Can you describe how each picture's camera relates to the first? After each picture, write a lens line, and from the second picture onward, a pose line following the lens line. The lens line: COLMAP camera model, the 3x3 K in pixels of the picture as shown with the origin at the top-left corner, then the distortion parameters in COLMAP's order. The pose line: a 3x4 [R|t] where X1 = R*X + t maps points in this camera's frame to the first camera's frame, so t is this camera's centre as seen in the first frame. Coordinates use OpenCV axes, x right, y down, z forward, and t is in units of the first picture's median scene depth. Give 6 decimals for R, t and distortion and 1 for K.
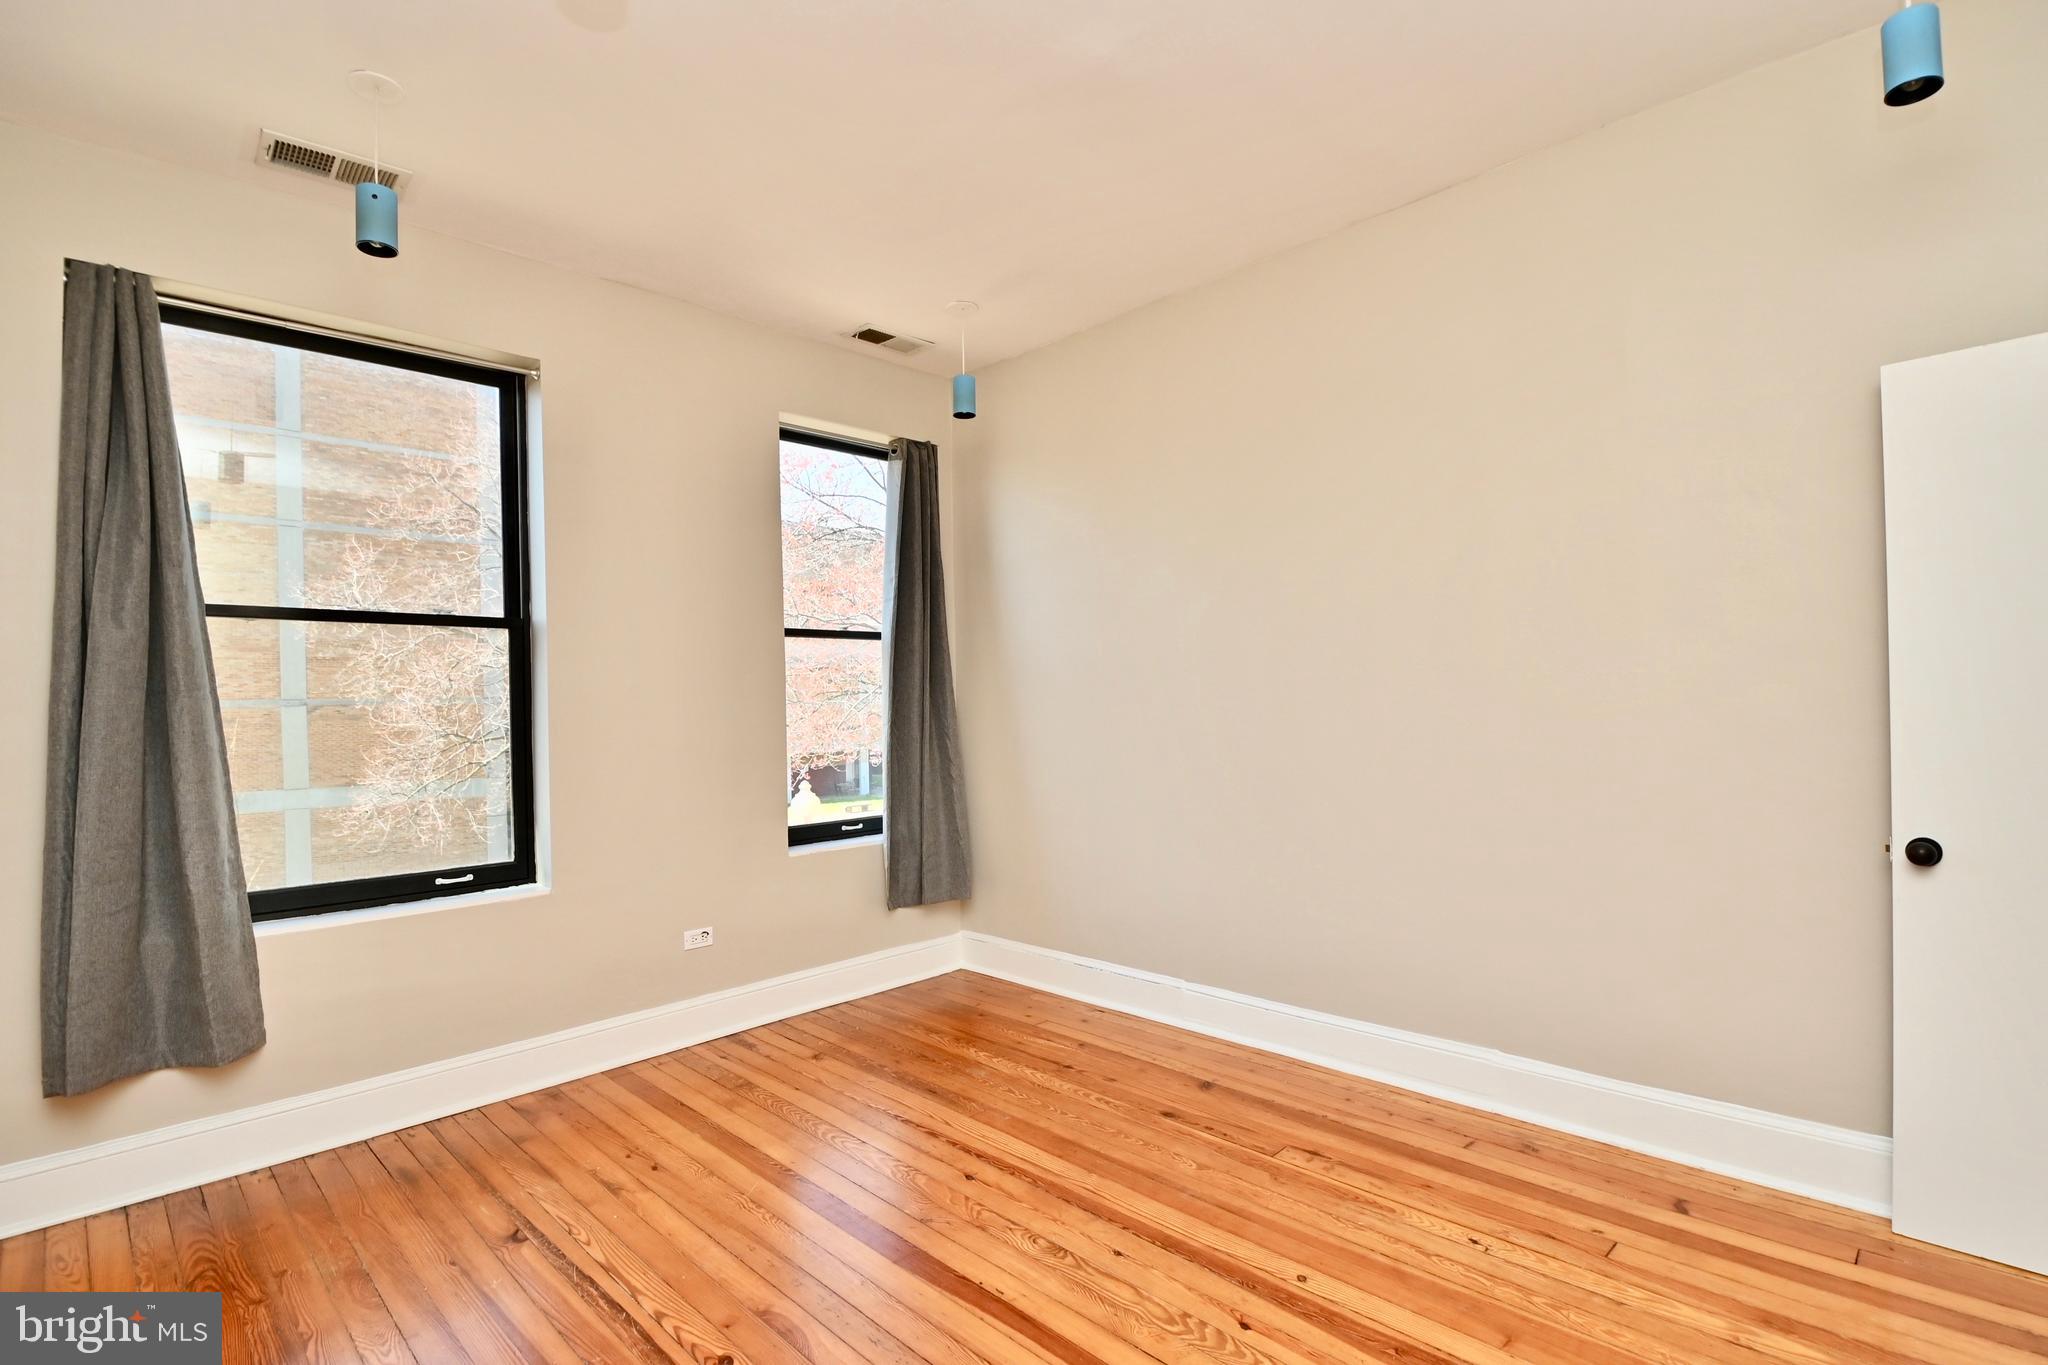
lens RADIAL K [[938.8, 0, 1021.6], [0, 938.8, 691.3], [0, 0, 1]] dist [-0.004526, -0.004912]
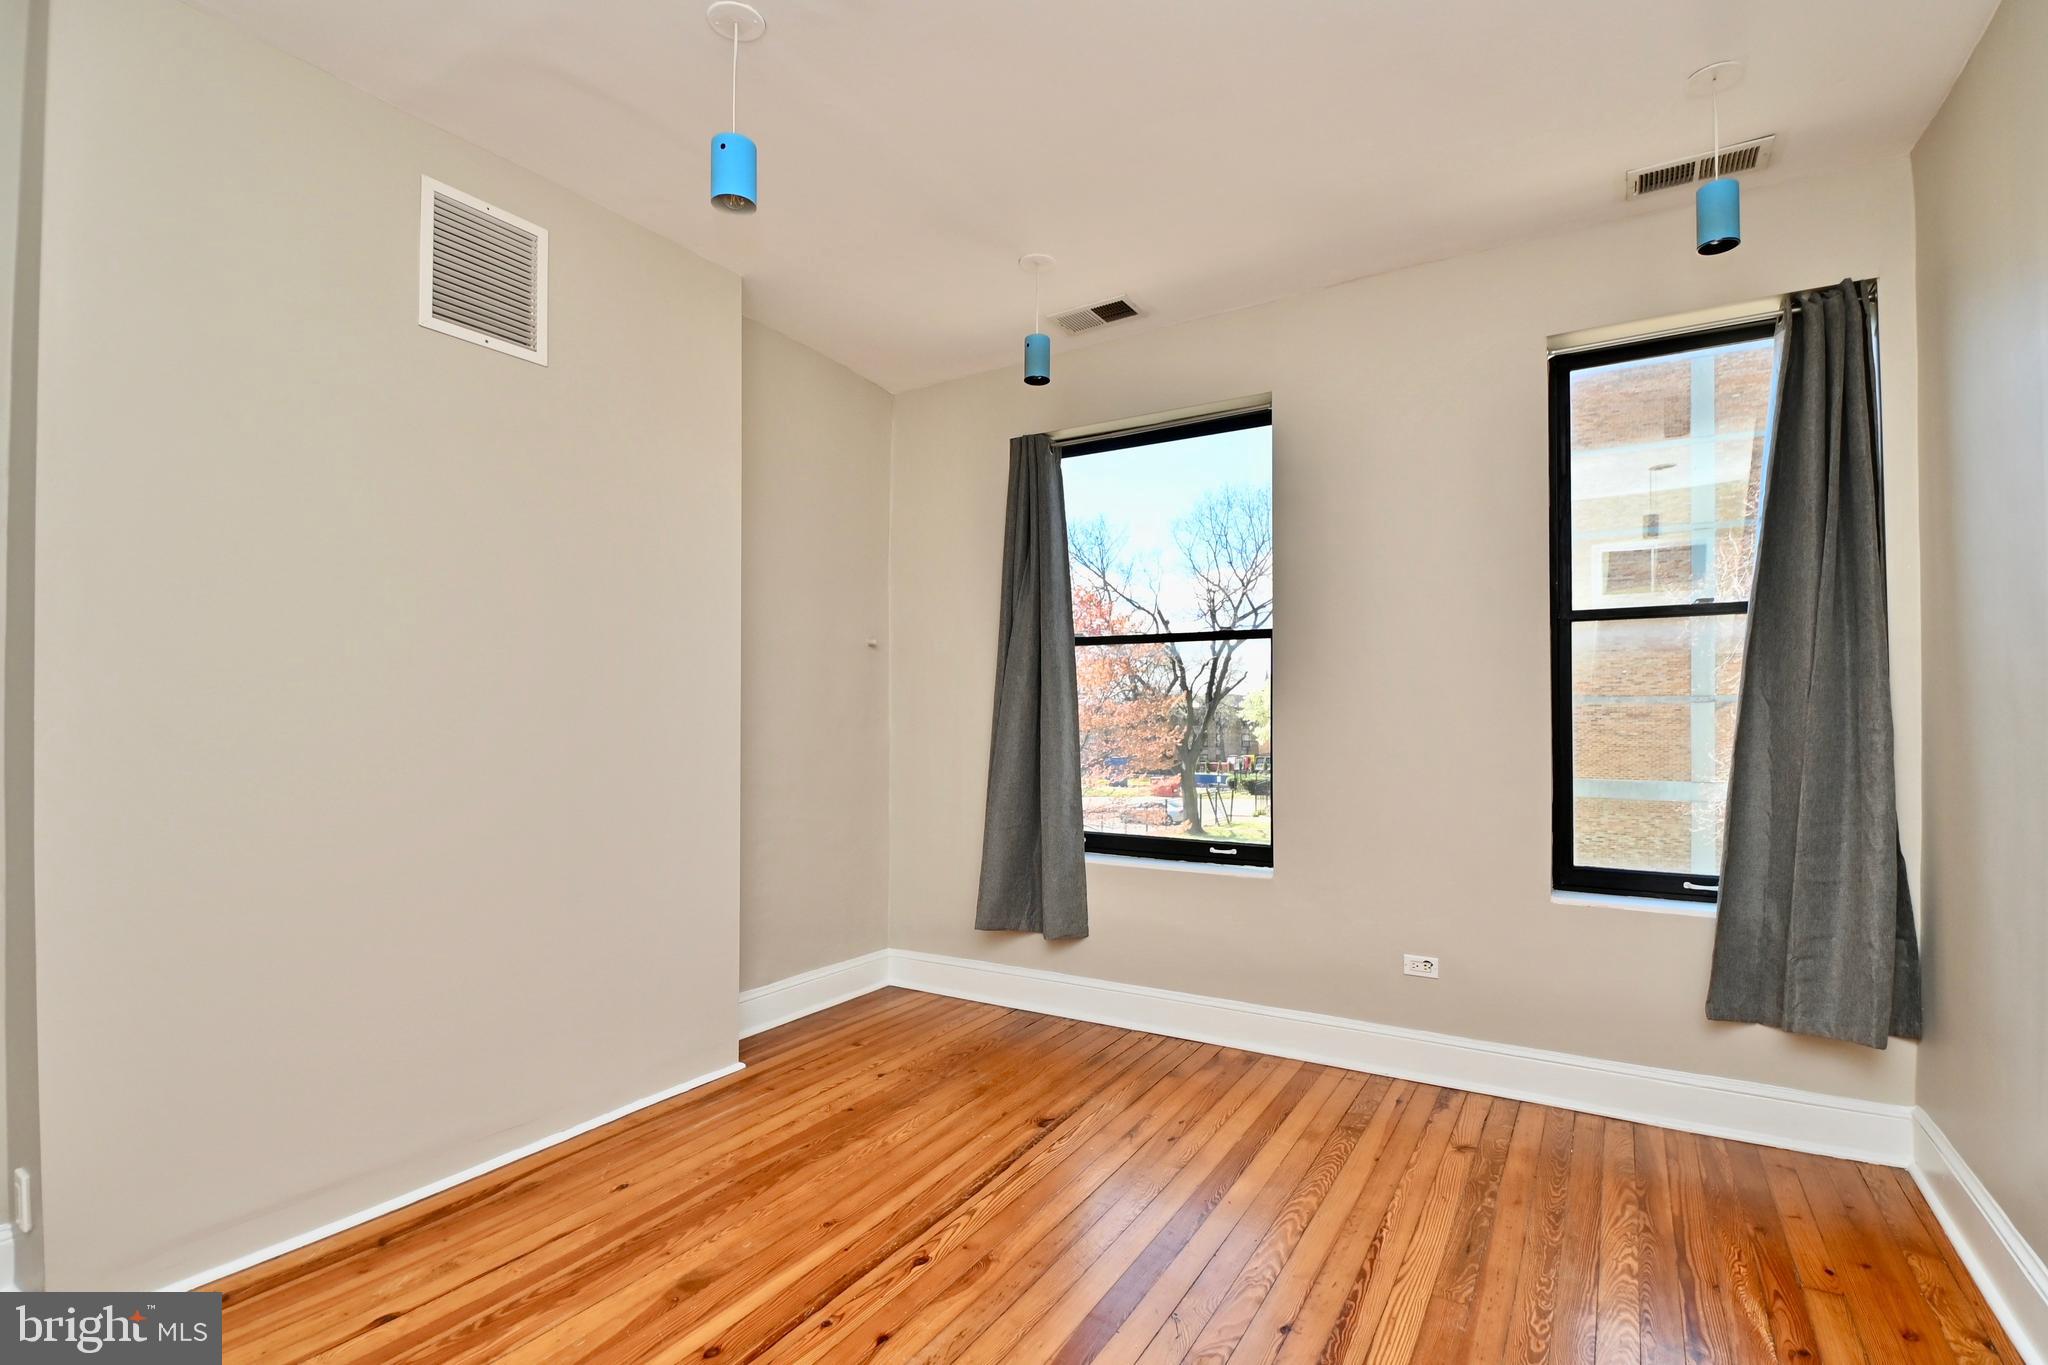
lens RADIAL K [[938.8, 0, 1064.2], [0, 938.8, 702.7], [0, 0, 1]] dist [-0.004526, -0.004912]
pose [[0.253663, 0.009693, -0.967244, 0.560599], [0.007160, 0.999904, 0.011898, -0.005563], [0.967266, -0.009943, 0.253569, 0.560144]]
